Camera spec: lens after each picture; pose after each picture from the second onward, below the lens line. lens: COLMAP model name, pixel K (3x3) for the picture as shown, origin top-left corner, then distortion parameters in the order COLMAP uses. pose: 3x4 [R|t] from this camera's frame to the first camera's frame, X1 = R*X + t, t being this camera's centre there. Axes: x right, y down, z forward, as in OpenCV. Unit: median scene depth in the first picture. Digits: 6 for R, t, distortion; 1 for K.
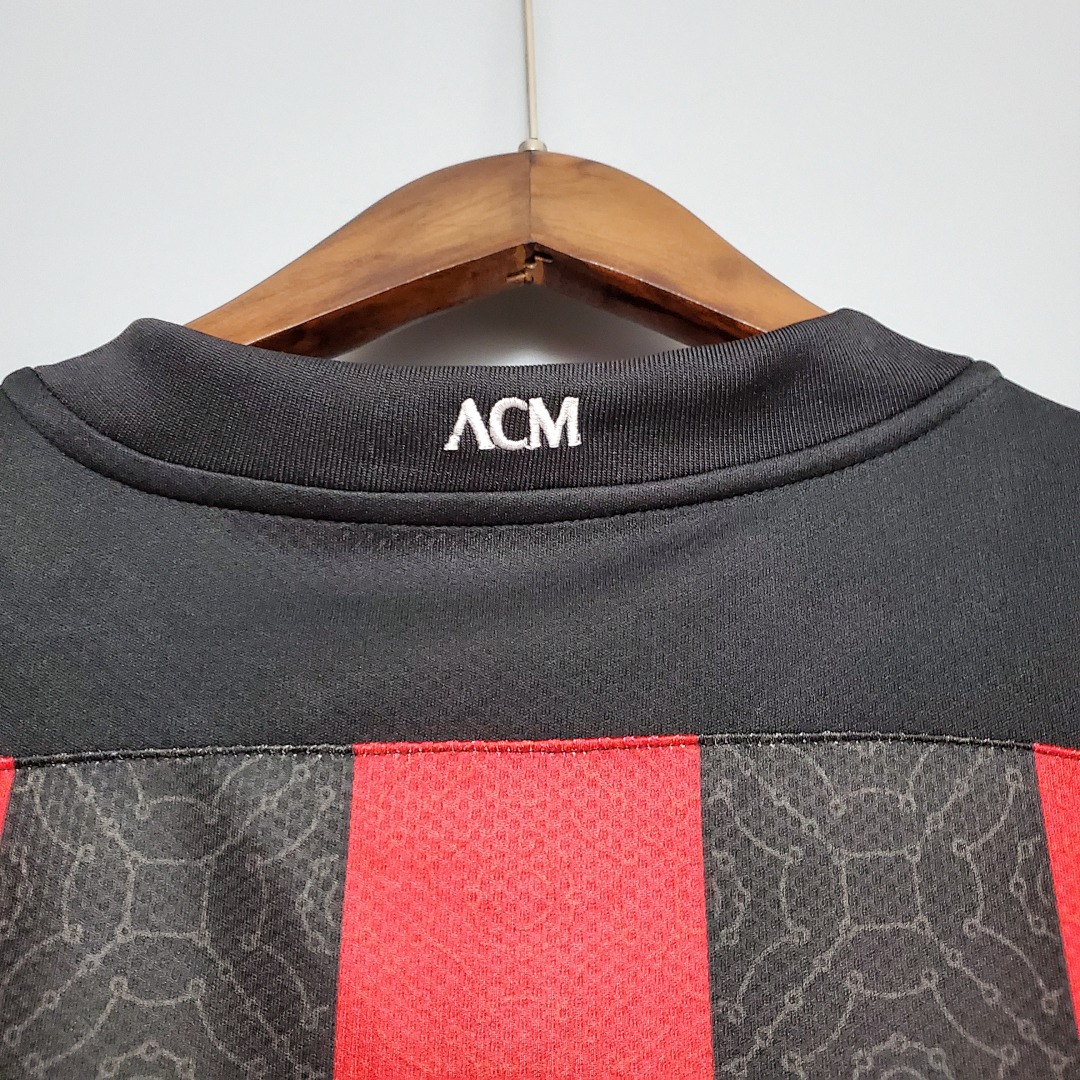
lens RADIAL K [[925.2, 0, 540.0], [0, 925.2, 540.0], [0, 0, 1]] dist [0.000740, -0.000738]
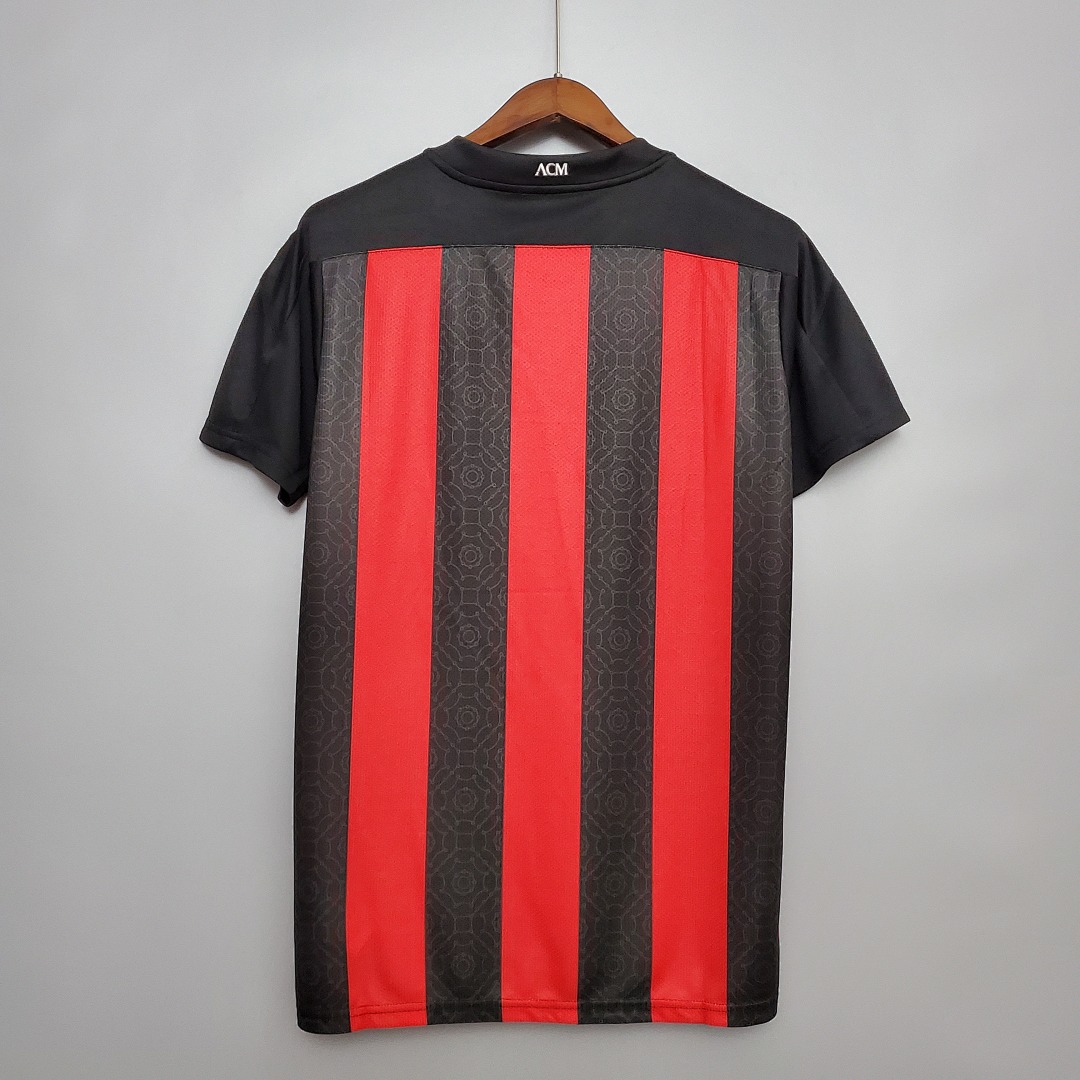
lens RADIAL K [[925.2, 0, 540.0], [0, 925.2, 540.0], [0, 0, 1]] dist [0.000740, -0.000738]
pose [[0.999621, 0.027310, -0.003594, -0.020591], [-0.024031, 0.928419, 0.370757, -0.118931], [0.013462, -0.370530, 0.928723, -3.578391]]
